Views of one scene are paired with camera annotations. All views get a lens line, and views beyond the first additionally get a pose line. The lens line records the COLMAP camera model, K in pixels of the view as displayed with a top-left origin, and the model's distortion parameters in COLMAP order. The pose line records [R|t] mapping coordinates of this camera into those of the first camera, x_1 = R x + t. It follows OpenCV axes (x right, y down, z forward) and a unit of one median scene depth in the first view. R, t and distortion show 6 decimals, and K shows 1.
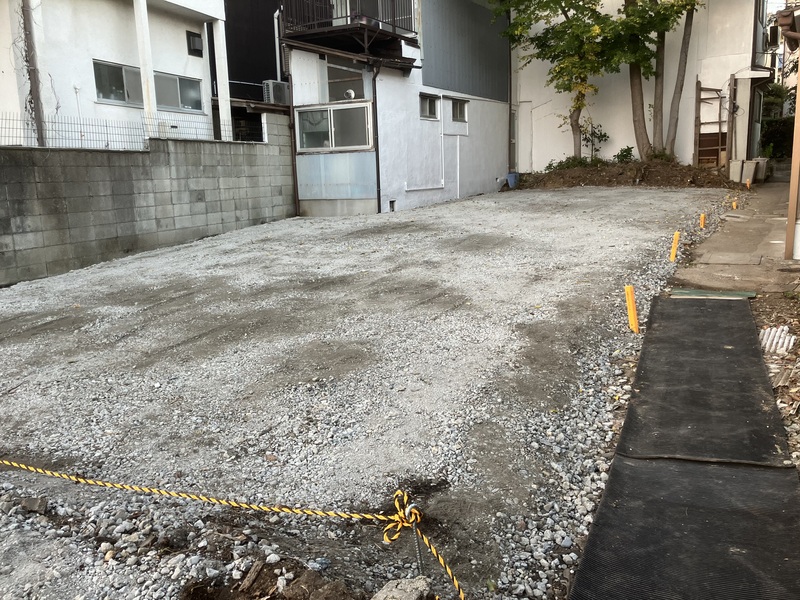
lens RADIAL K [[662.1, 0, 395.5], [0, 662.1, 295.4], [0, 0, 1]] dist [0.009486, 0.000756]
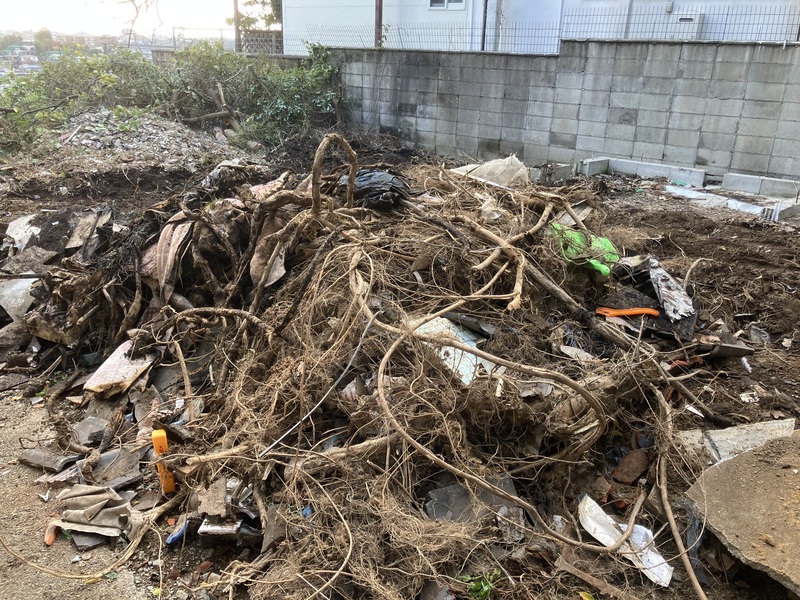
lens RADIAL K [[662.1, 0, 400.5], [0, 662.1, 294.0], [0, 0, 1]] dist [0.009486, 0.000756]
pose [[-0.298076, 0.359554, -0.884235, 0.448377], [-0.190033, 0.885449, 0.424108, -0.201000], [0.935435, 0.294450, -0.195605, 0.792368]]
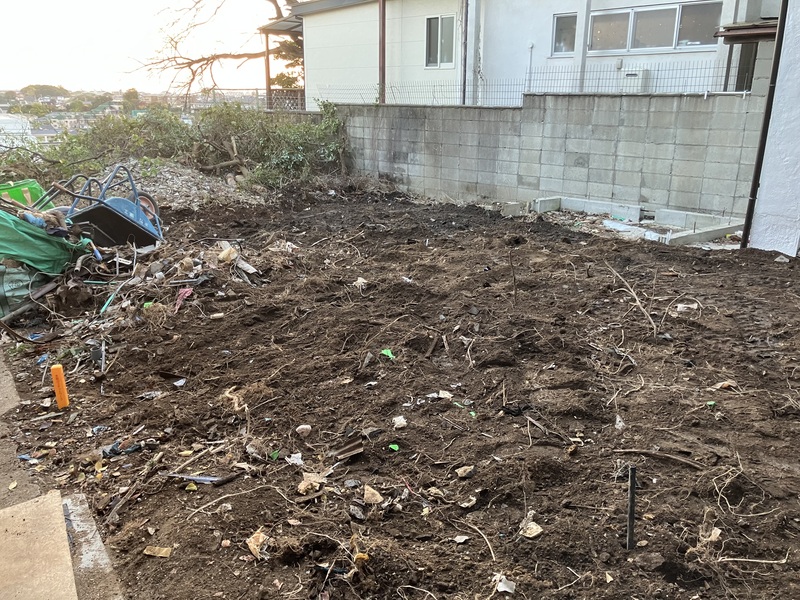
lens RADIAL K [[662.1, 0, 398.3], [0, 662.1, 289.8], [0, 0, 1]] dist [0.009486, 0.000756]
pose [[-0.387887, 0.287520, -0.875715, 0.493553], [-0.161308, 0.914262, 0.371625, -0.228315], [0.907482, 0.285408, -0.308251, 0.902533]]
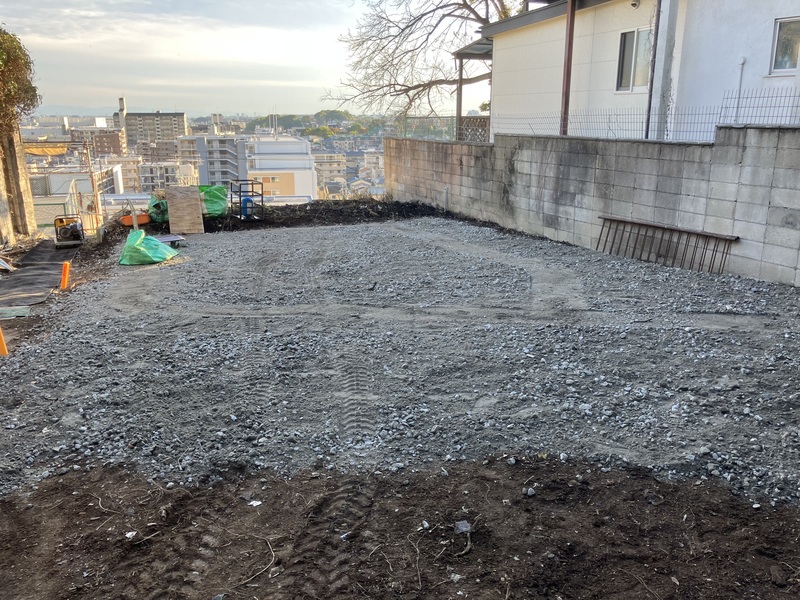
lens RADIAL K [[662.1, 0, 390.1], [0, 662.1, 288.8], [0, 0, 1]] dist [0.009486, 0.000756]
pose [[-0.709647, 0.209423, -0.672713, 0.324701], [-0.103467, 0.913474, 0.393522, -0.241625], [0.696919, 0.348865, -0.626576, 0.944358]]
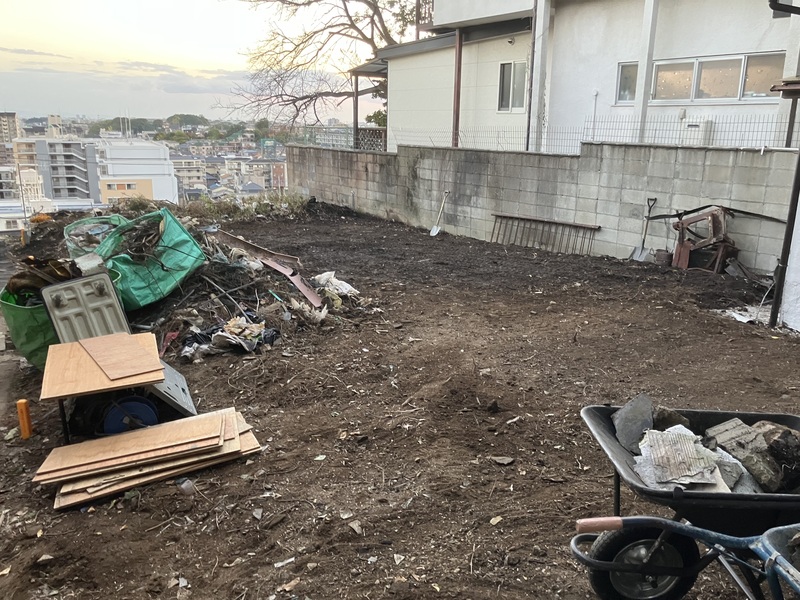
lens RADIAL K [[662.1, 0, 407.8], [0, 662.1, 291.6], [0, 0, 1]] dist [0.009486, 0.000756]
pose [[-0.531186, 0.227464, -0.816150, 0.463914], [-0.155699, 0.920675, 0.357932, -0.256234], [0.832826, 0.317202, -0.453634, 0.963368]]
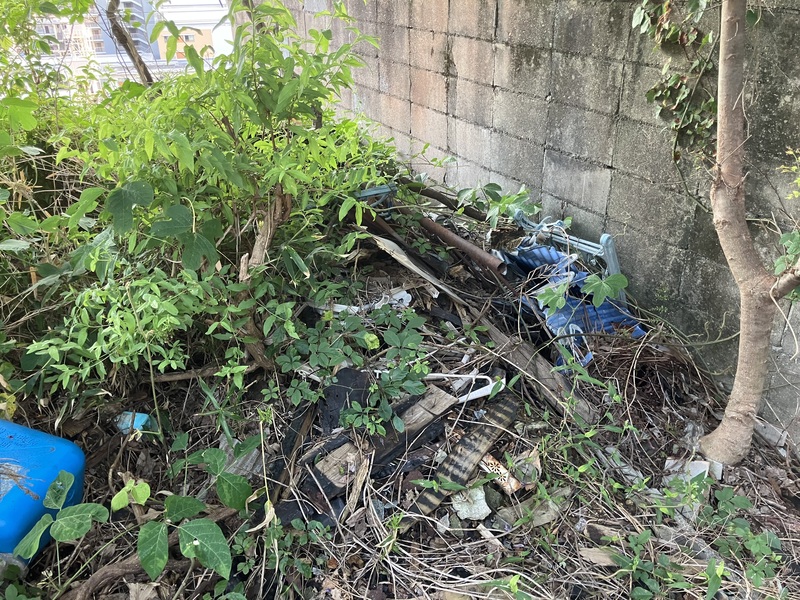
lens RADIAL K [[662.1, 0, 399.7], [0, 662.1, 299.7], [0, 0, 1]] dist [0.009486, 0.000756]
pose [[-0.632631, 0.383010, -0.673113, -0.224685], [-0.115831, 0.812575, 0.571231, -0.109058], [0.765742, 0.439346, -0.469696, 0.488039]]
